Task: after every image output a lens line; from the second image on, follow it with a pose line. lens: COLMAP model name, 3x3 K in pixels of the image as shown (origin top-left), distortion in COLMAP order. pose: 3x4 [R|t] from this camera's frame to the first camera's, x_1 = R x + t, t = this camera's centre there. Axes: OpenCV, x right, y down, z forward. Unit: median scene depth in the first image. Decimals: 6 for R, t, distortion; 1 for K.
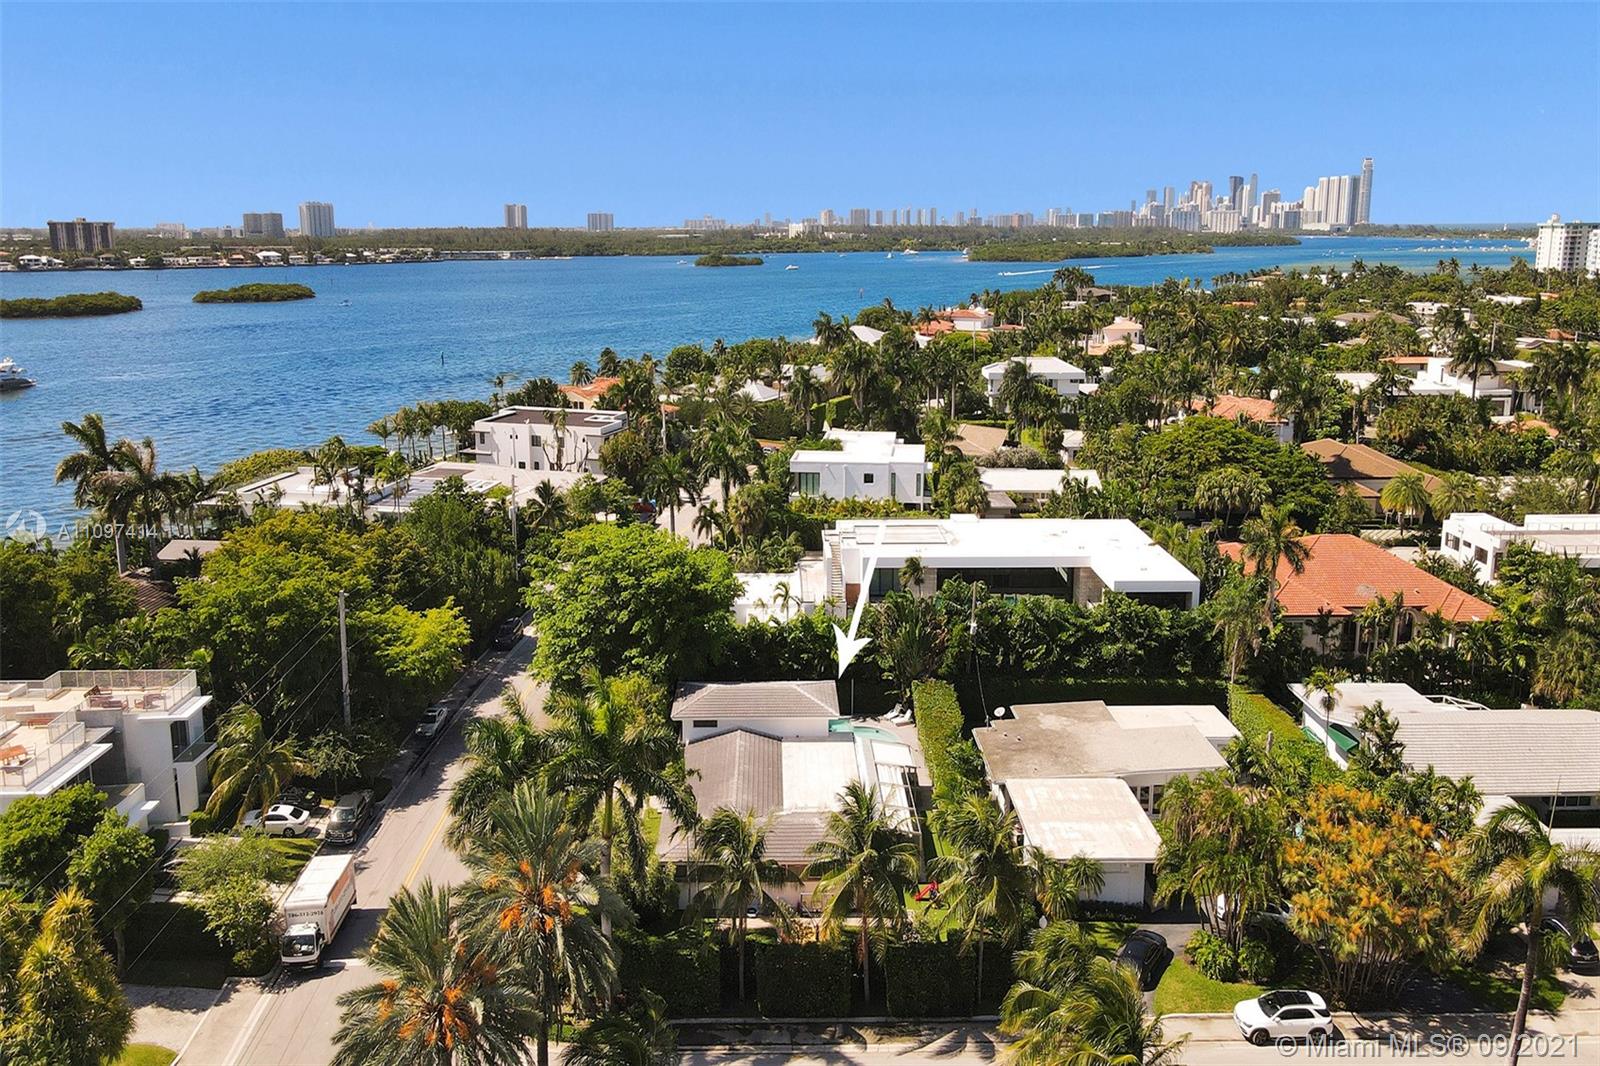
lens RADIAL K [[1497.7, 0, 769.1], [0, 1497.7, 536.2], [0, 0, 1]] dist [0.040492, 0.000303]
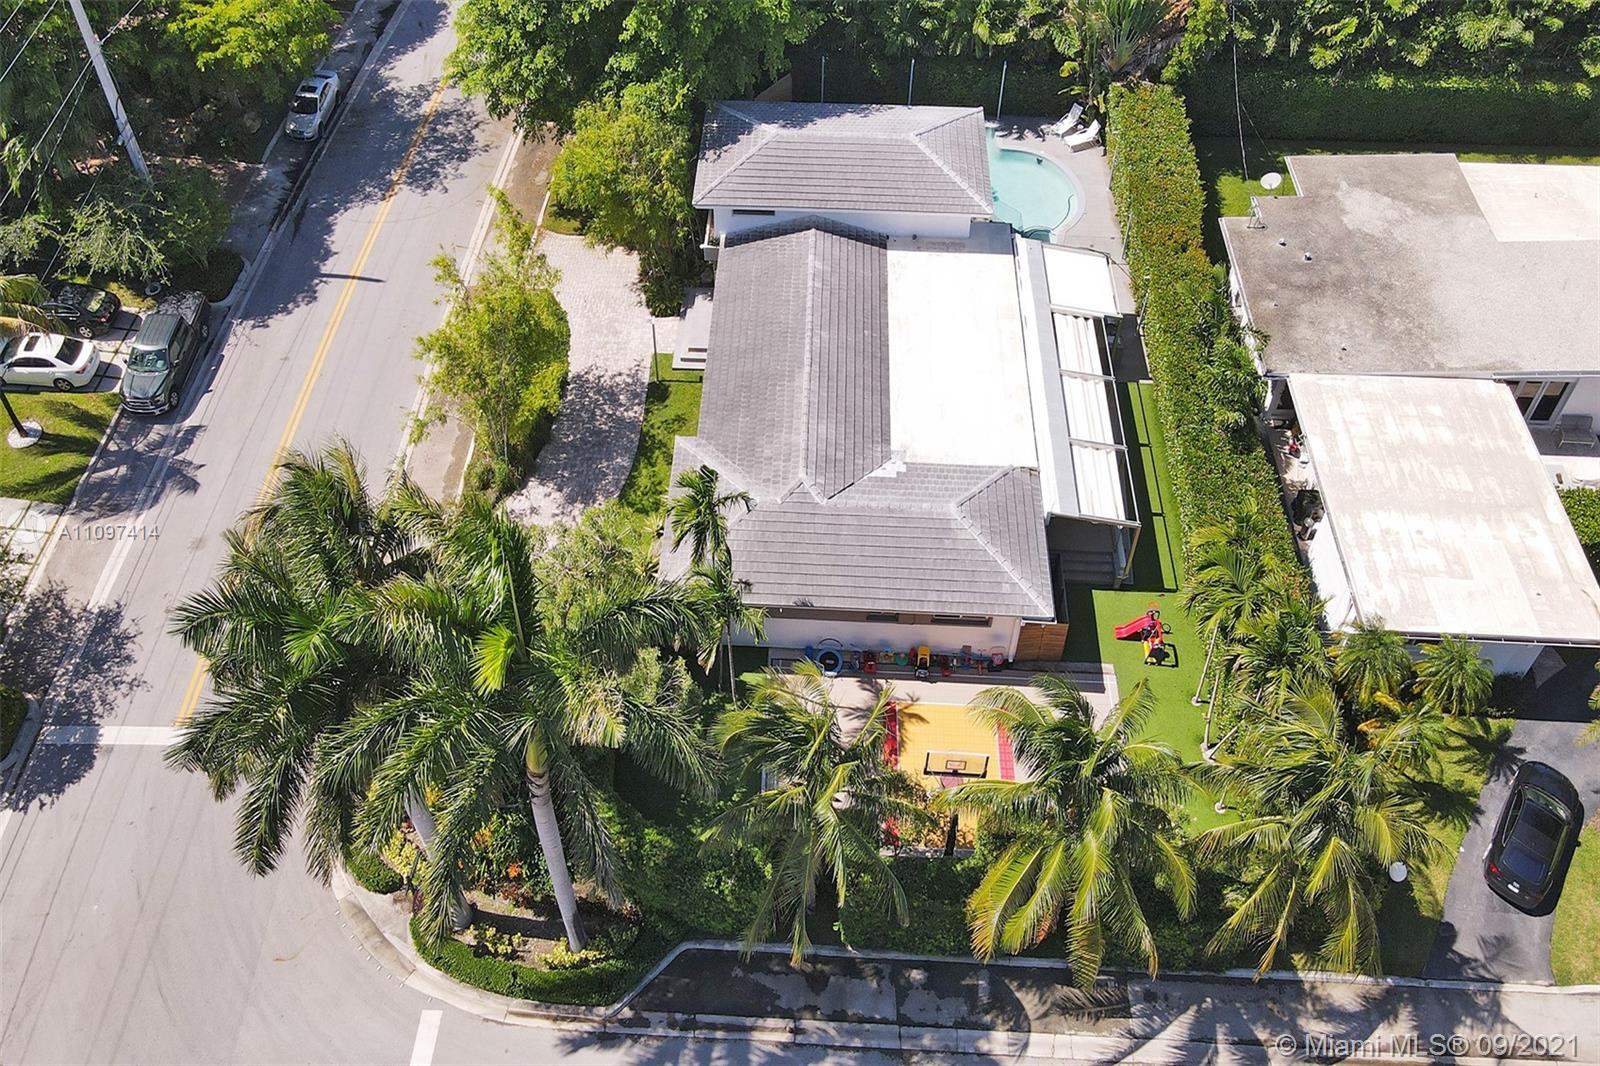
lens RADIAL K [[1392.9, 0, 785.3], [0, 1392.9, 500.6], [0, 0, 1]] dist [0.035281, -0.005954]
pose [[0.999372, 0.031061, -0.017032, -0.017399], [-0.015401, 0.813960, 0.580717, -0.087995], [0.031901, -0.580090, 0.813927, 0.479005]]
